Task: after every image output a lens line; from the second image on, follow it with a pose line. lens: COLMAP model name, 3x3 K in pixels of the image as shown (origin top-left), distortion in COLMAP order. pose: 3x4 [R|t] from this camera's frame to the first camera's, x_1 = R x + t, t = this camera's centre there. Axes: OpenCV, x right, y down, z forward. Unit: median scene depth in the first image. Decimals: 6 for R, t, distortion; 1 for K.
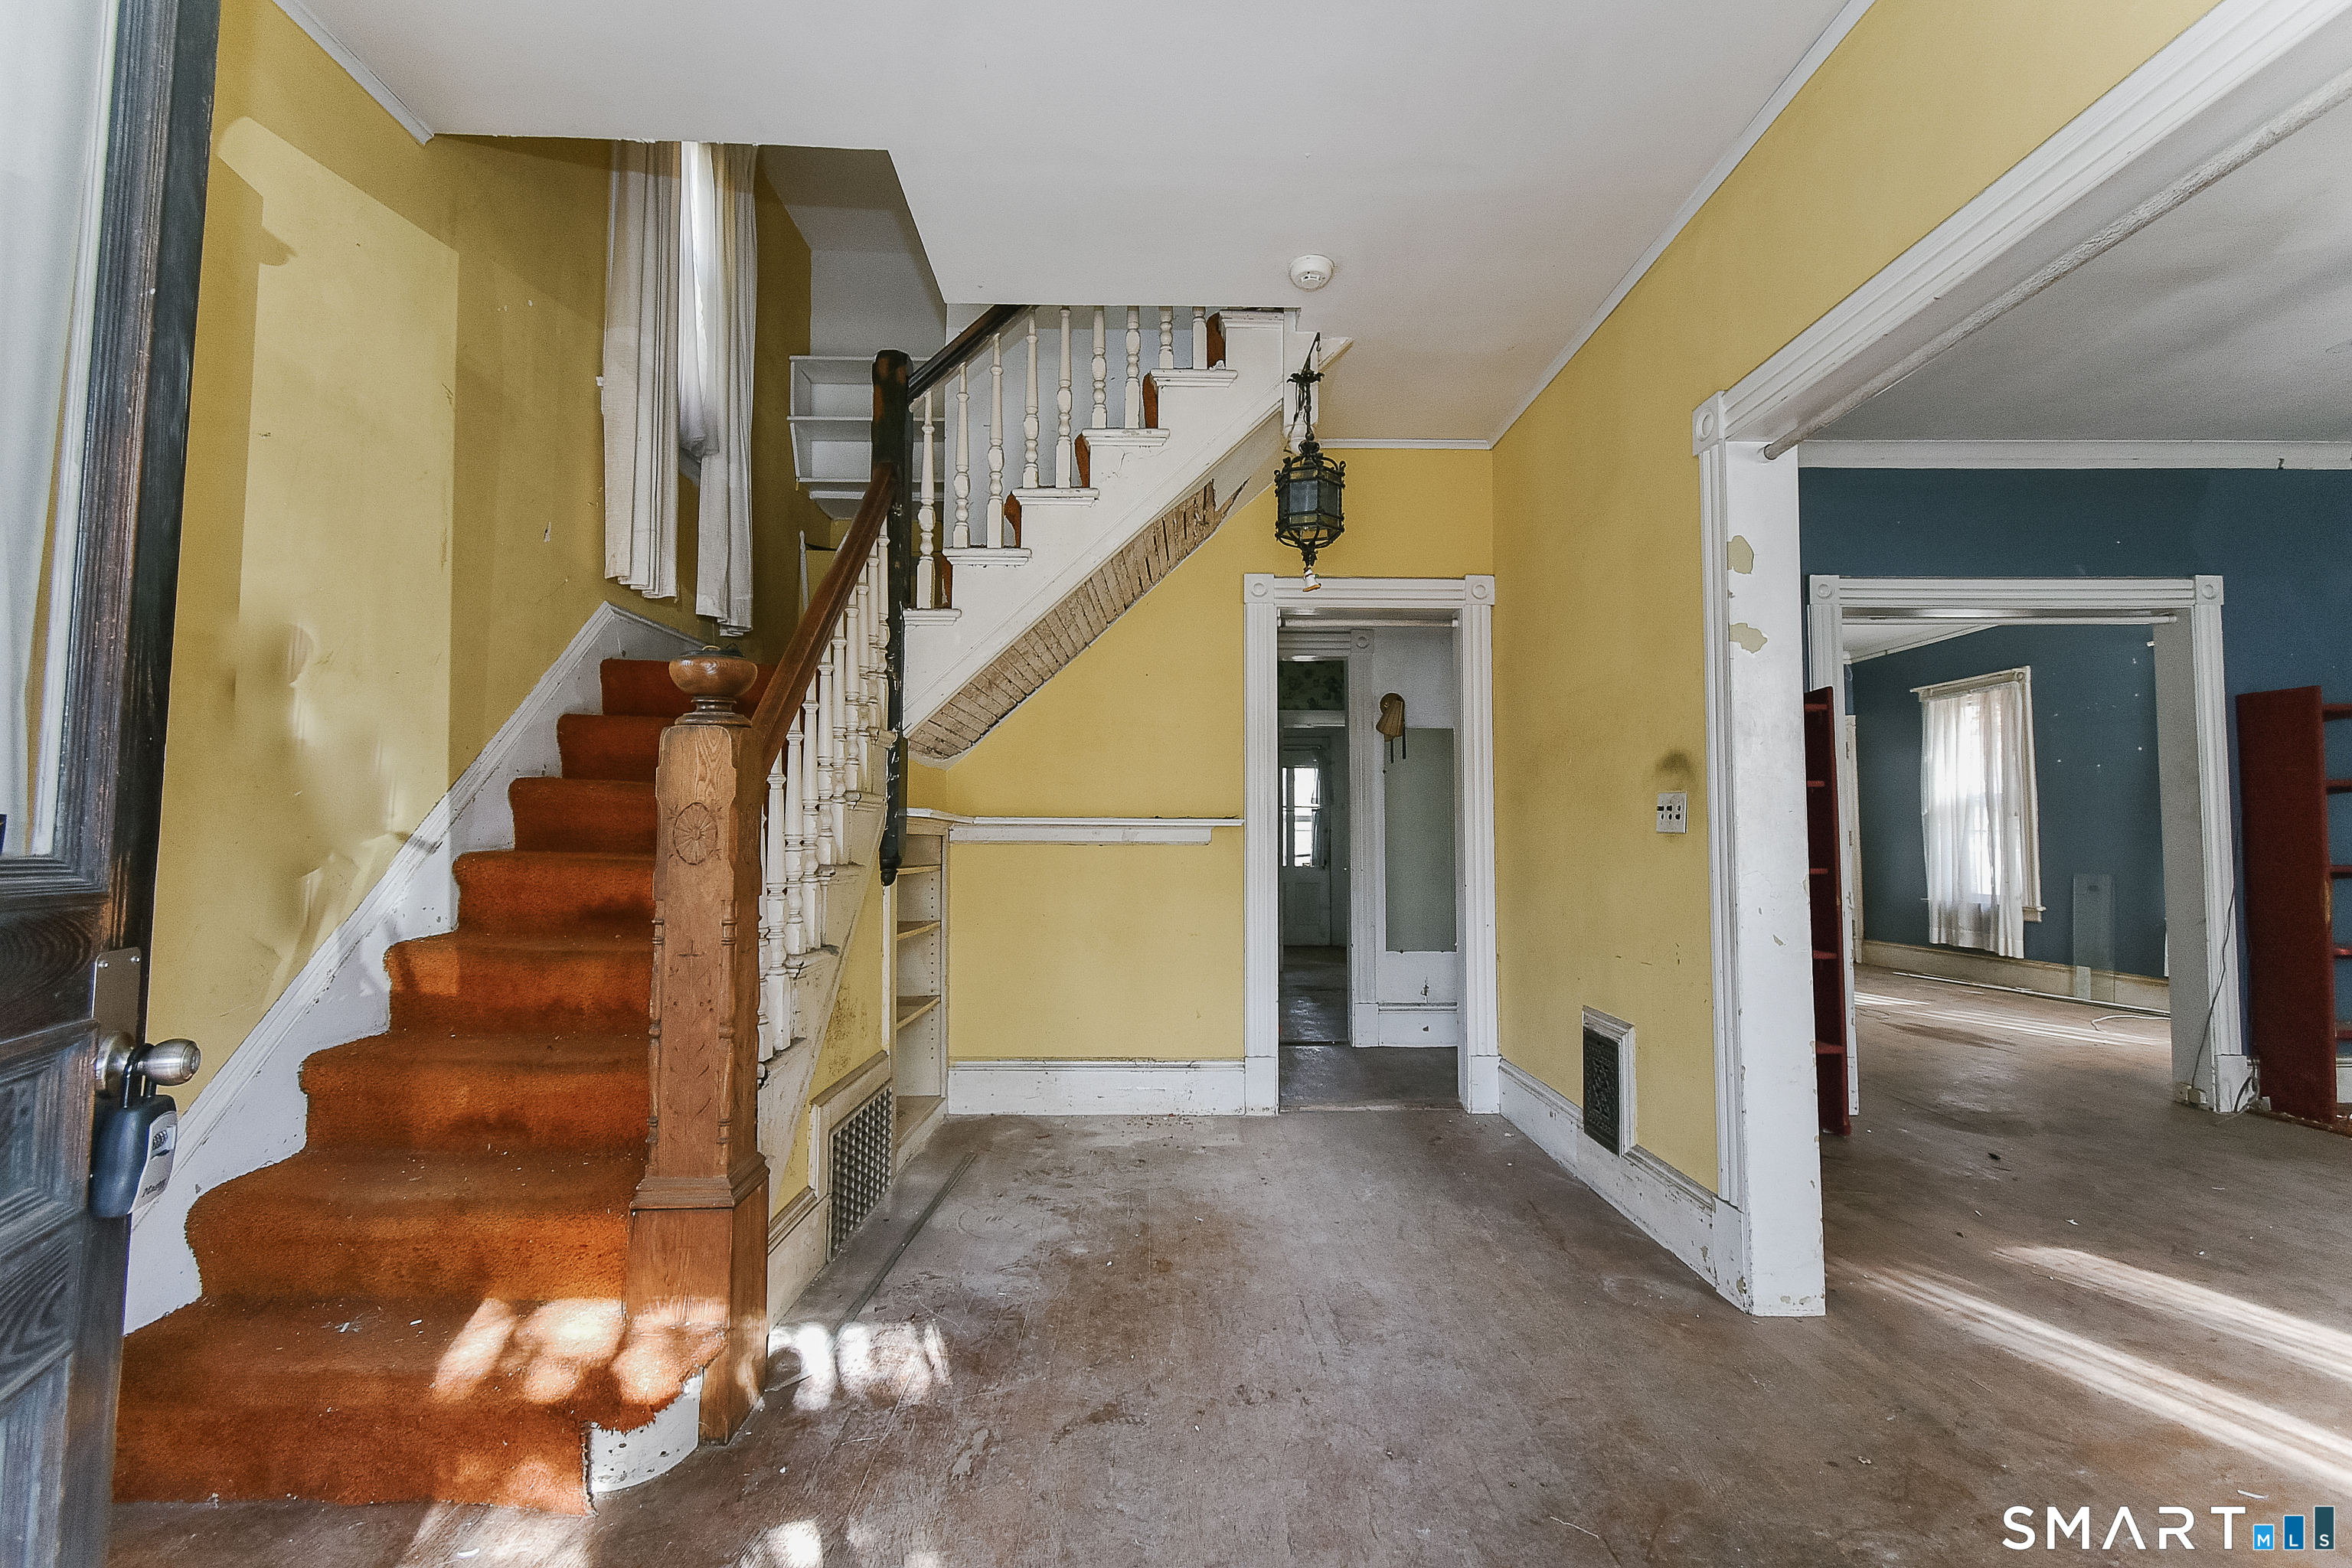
lens RADIAL K [[1032.3, 0, 1174.9], [0, 1032.3, 782.5], [0, 0, 1]] dist [0.007909, -0.005204]
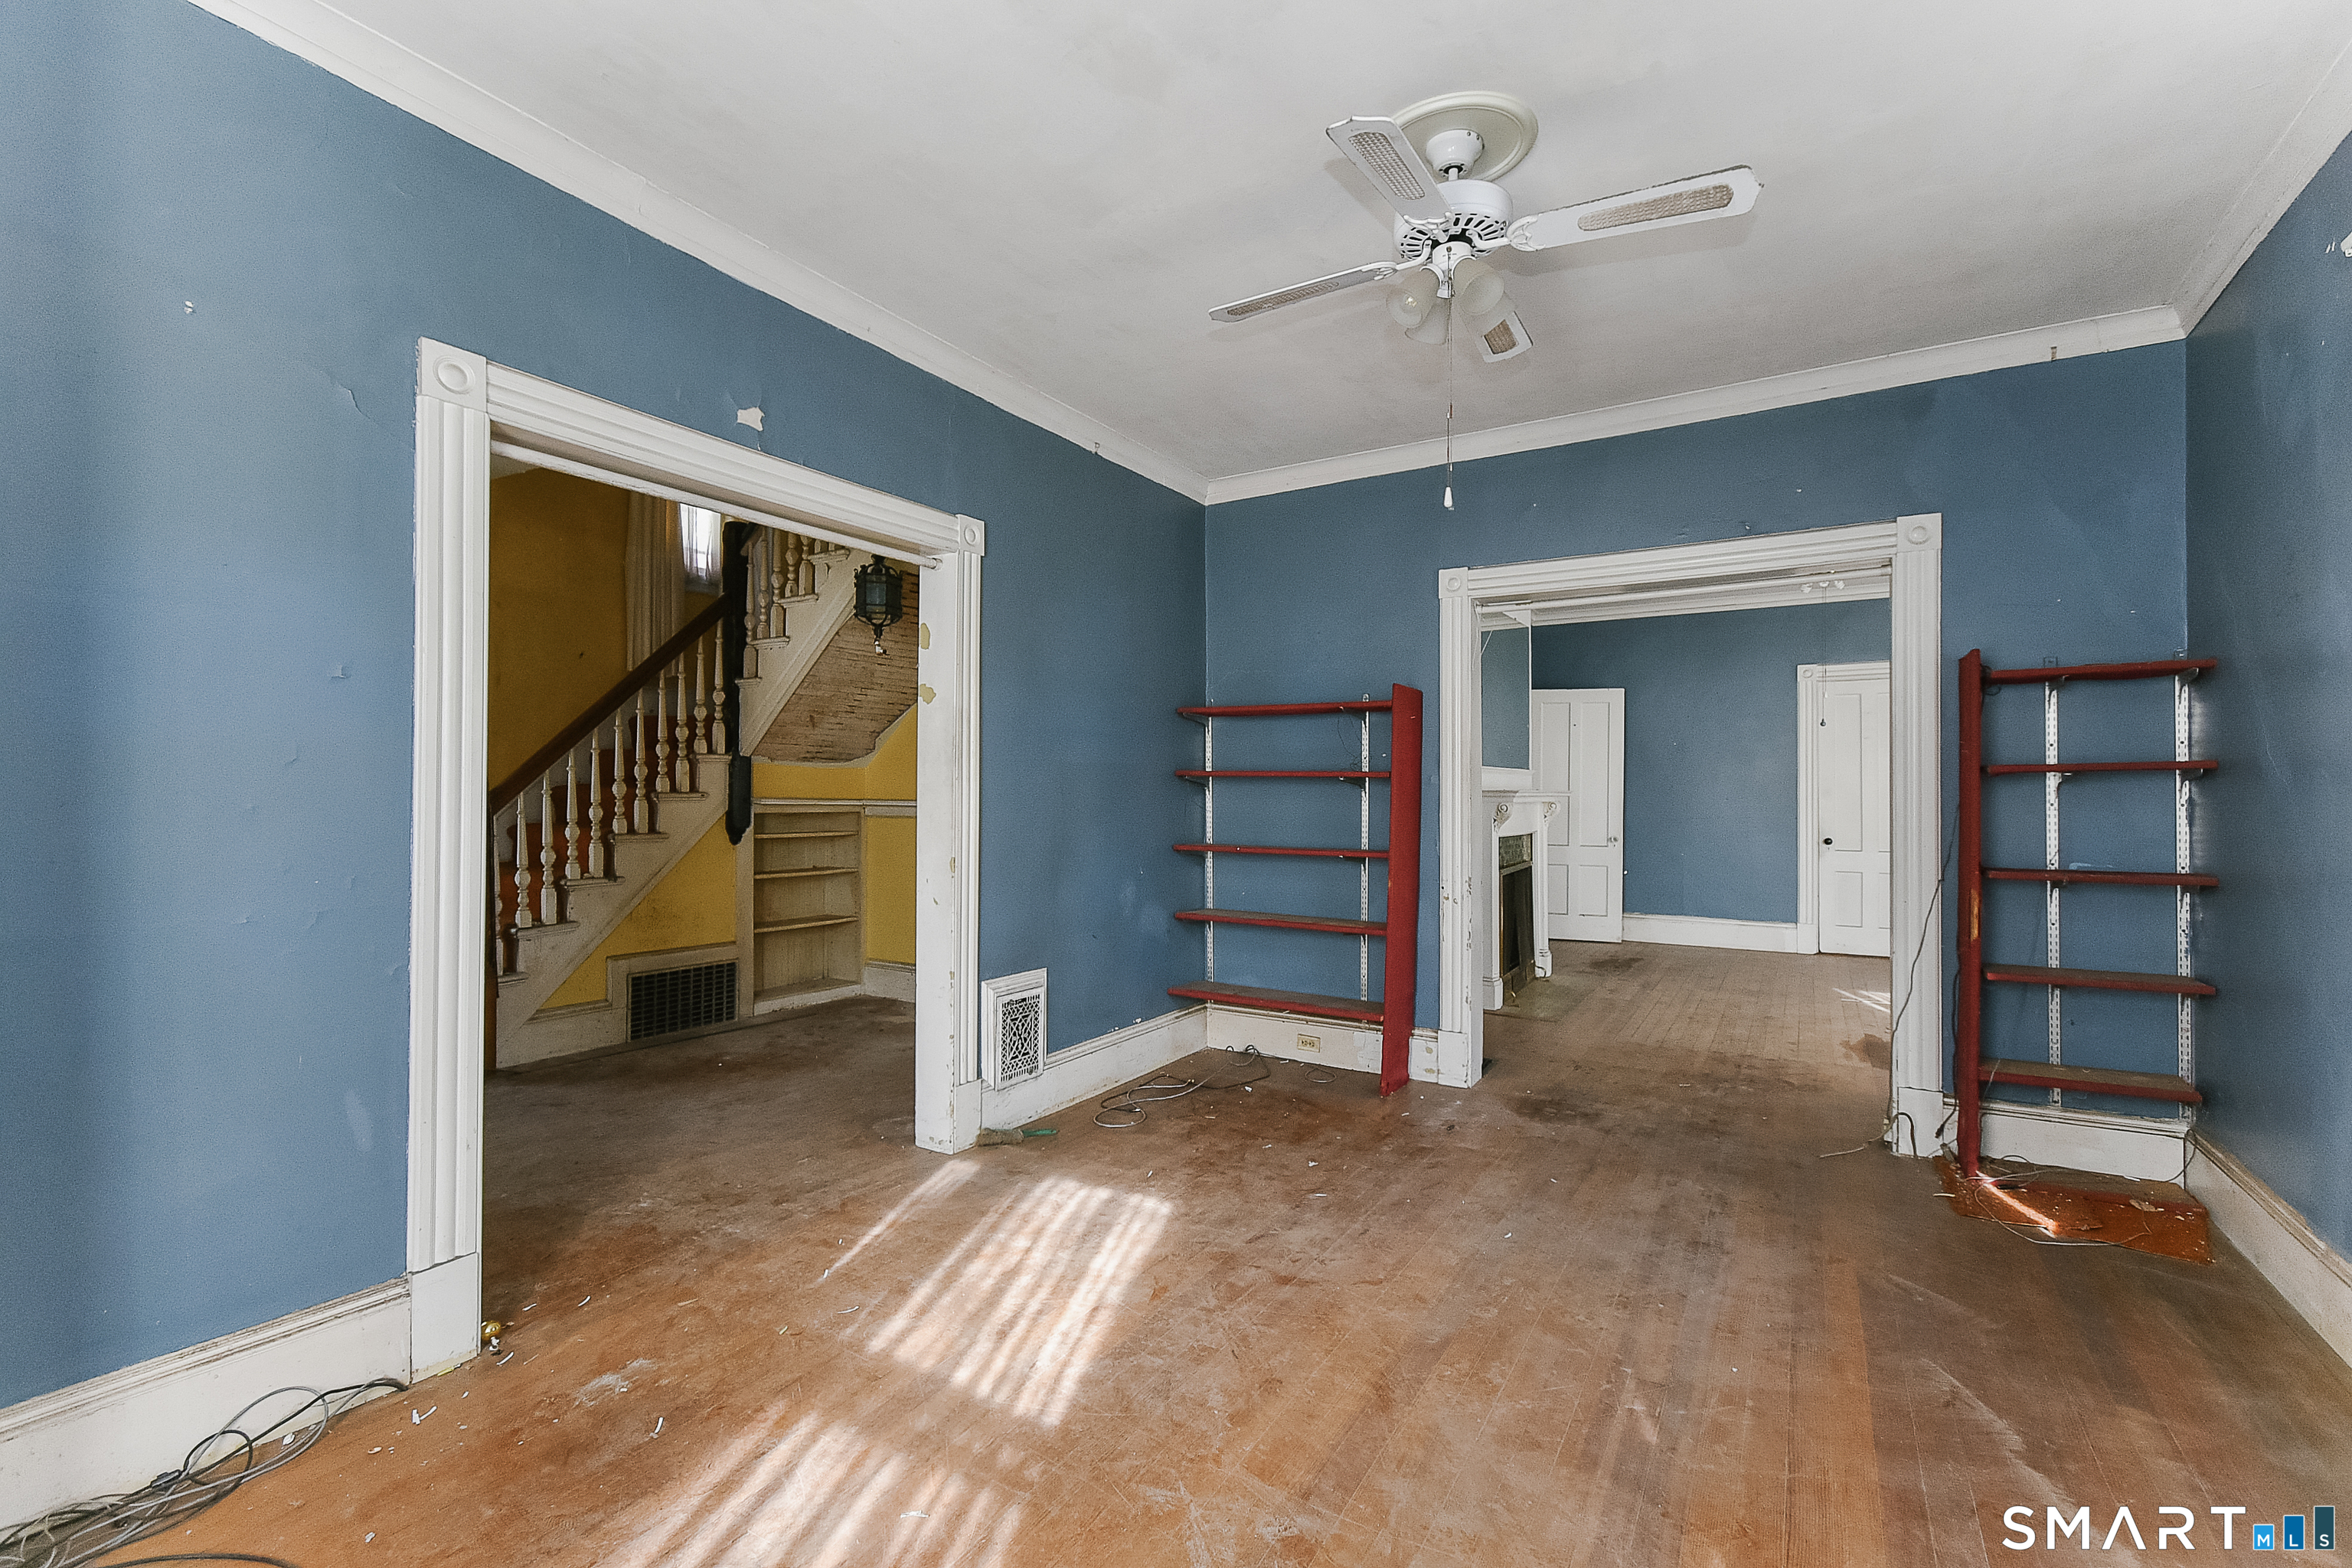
lens RADIAL K [[1032.3, 0, 1174.9], [0, 1032.3, 782.5], [0, 0, 1]] dist [0.007909, -0.005204]
pose [[0.843821, -0.002934, -0.536616, 0.888716], [0.028804, 0.998791, 0.039834, -0.034961], [0.535851, -0.049069, 0.842886, -0.024024]]
